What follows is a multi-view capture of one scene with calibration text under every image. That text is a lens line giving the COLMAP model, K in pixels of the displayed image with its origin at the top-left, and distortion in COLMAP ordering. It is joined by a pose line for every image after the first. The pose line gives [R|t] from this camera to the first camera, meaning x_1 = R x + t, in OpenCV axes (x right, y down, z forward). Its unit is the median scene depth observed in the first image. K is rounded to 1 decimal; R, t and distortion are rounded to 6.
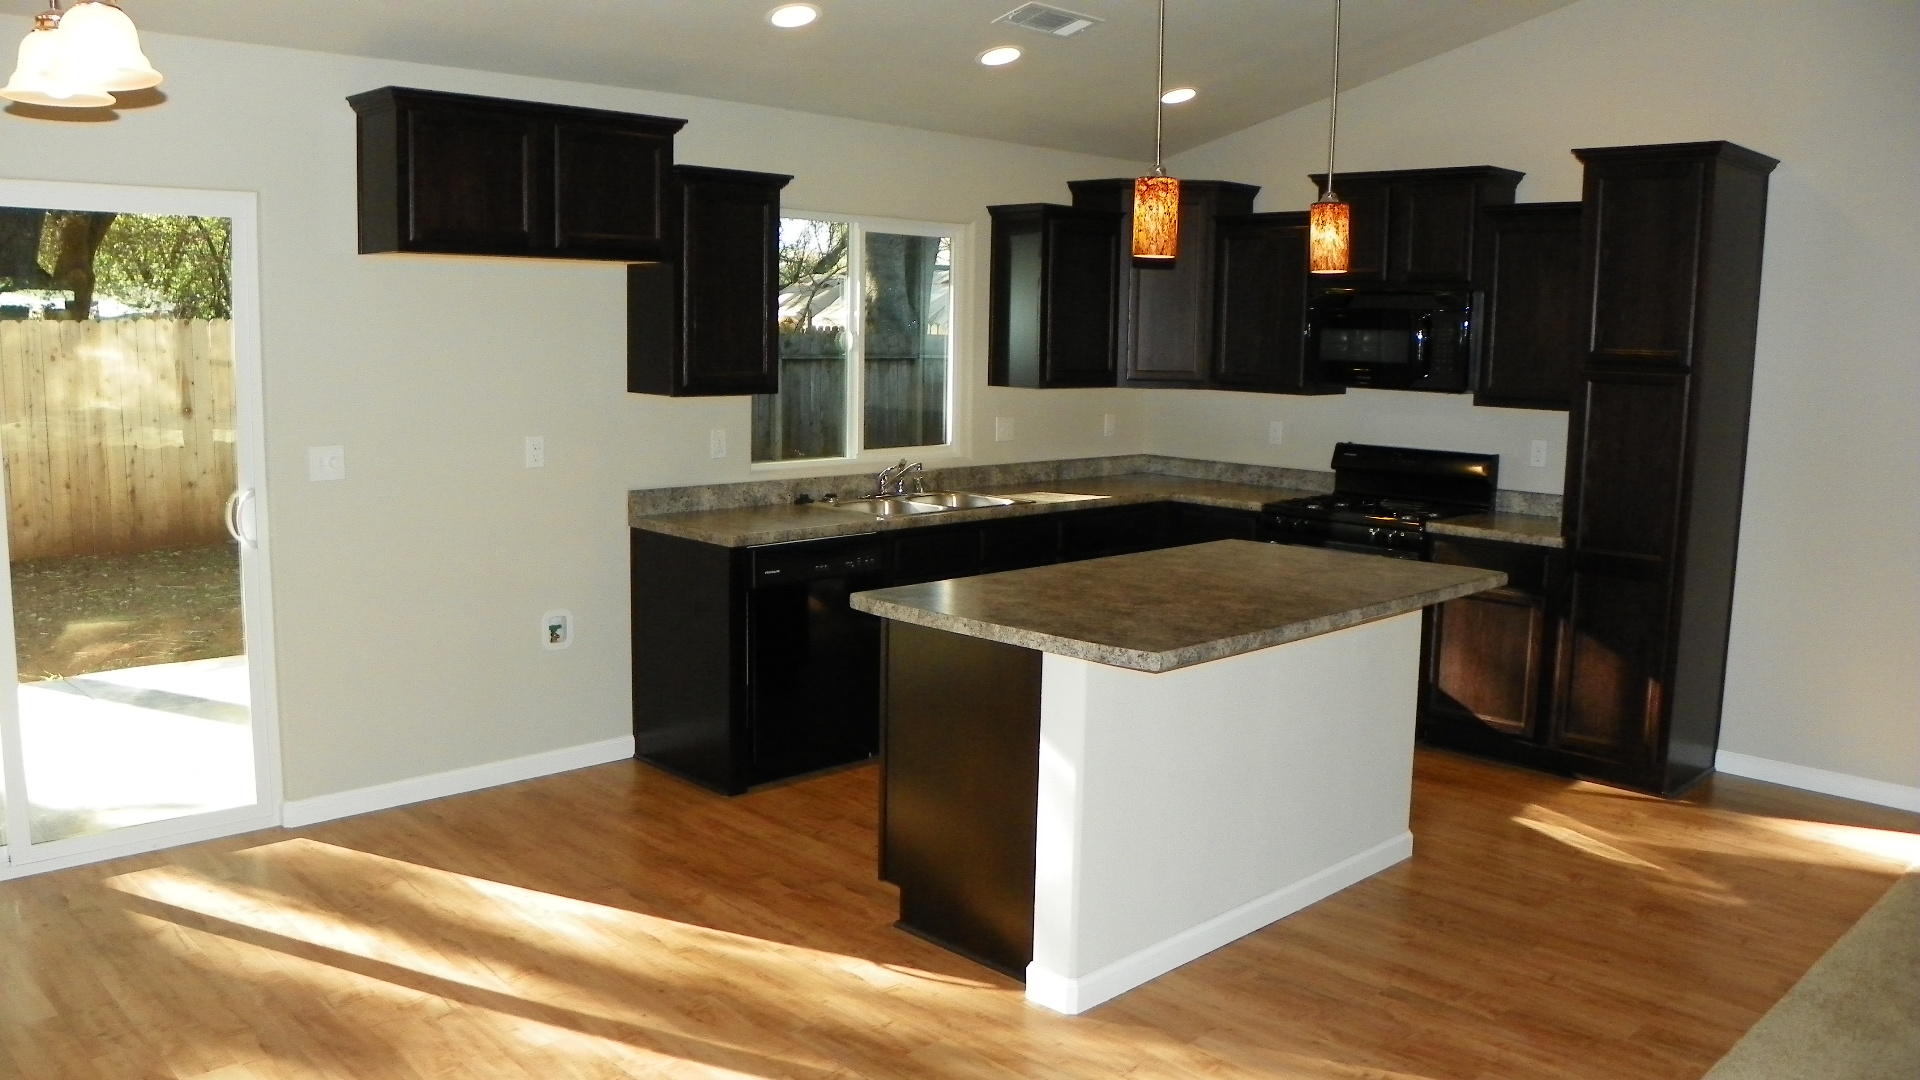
lens RADIAL K [[1480.3, 0, 931.4], [0, 1480.3, 541.4], [0, 0, 1]] dist [-0.150499, 0.093547]
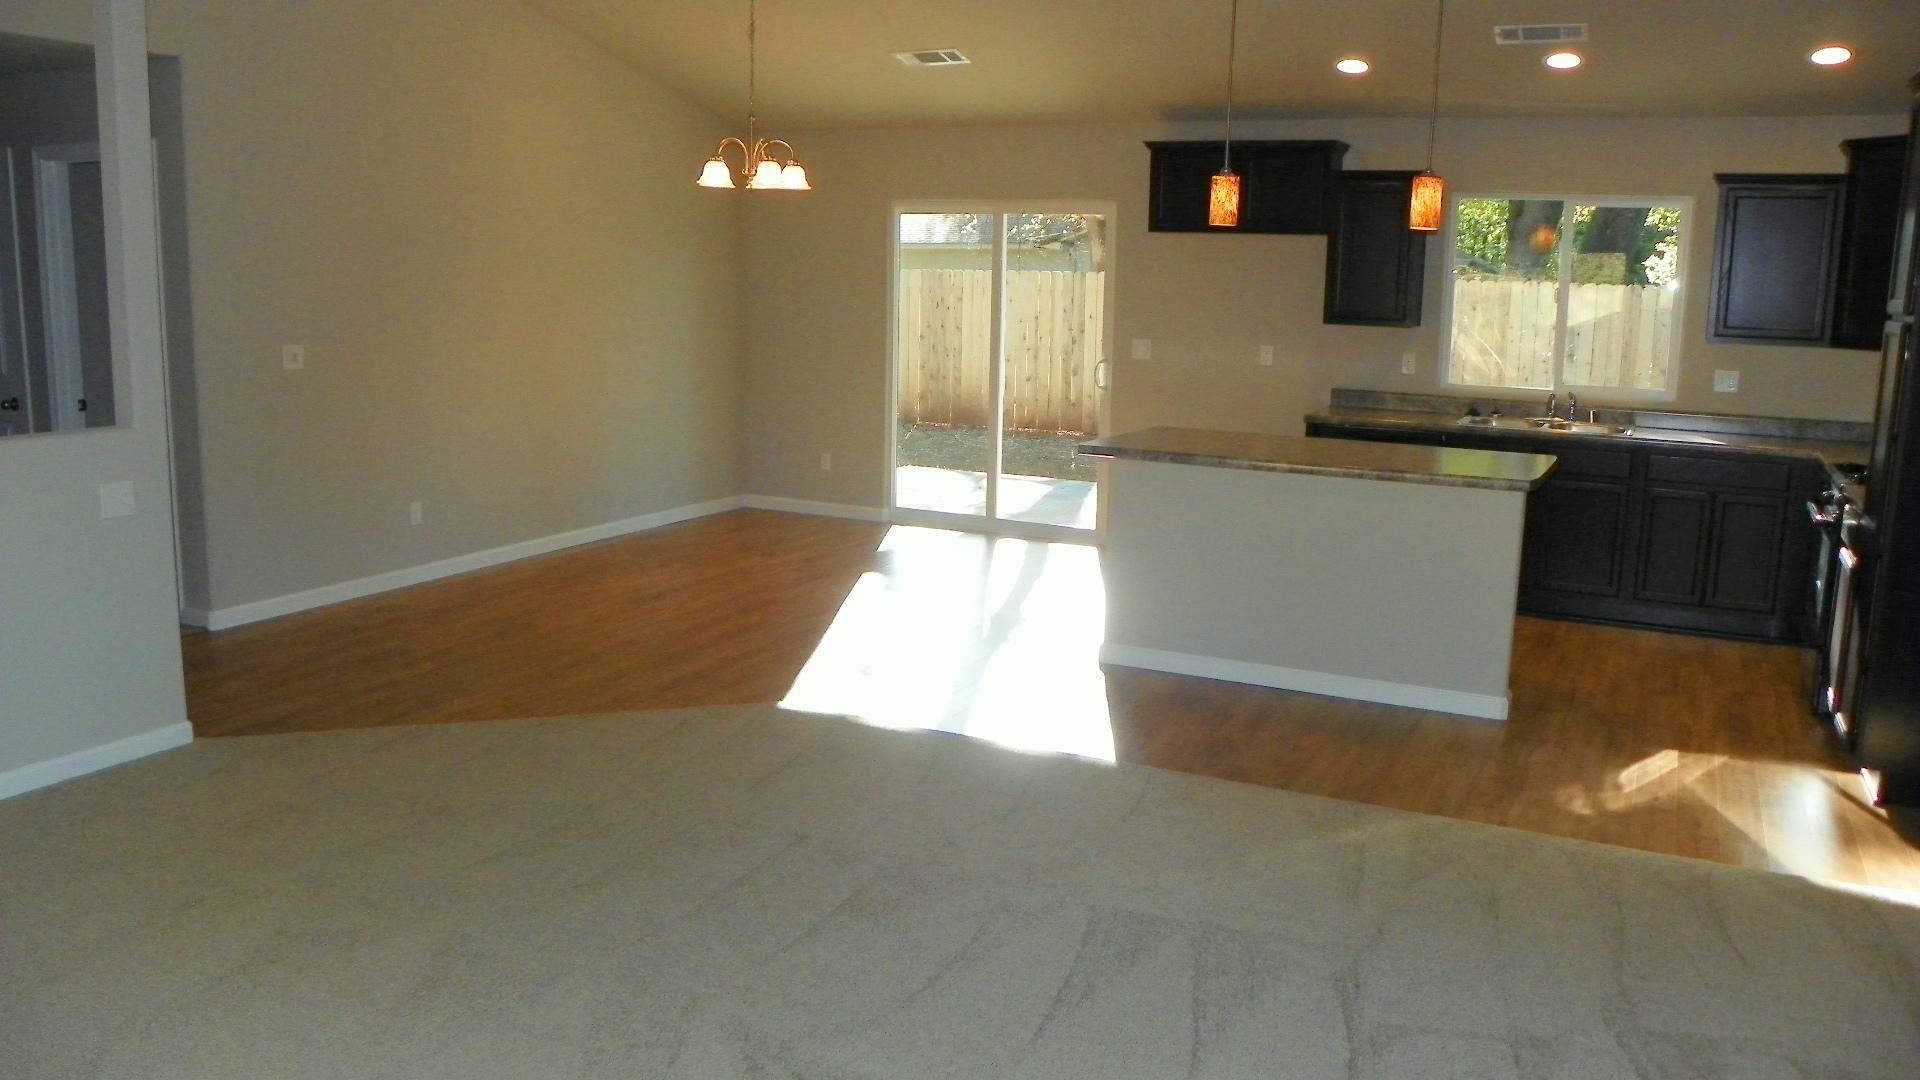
lens RADIAL K [[1480.3, 0, 931.4], [0, 1480.3, 541.4], [0, 0, 1]] dist [-0.150499, 0.093547]
pose [[0.307741, 0.153891, -0.938943, 1.184110], [-0.147889, 0.982576, 0.112572, 0.011287], [0.939907, 0.104216, 0.325138, 0.166545]]
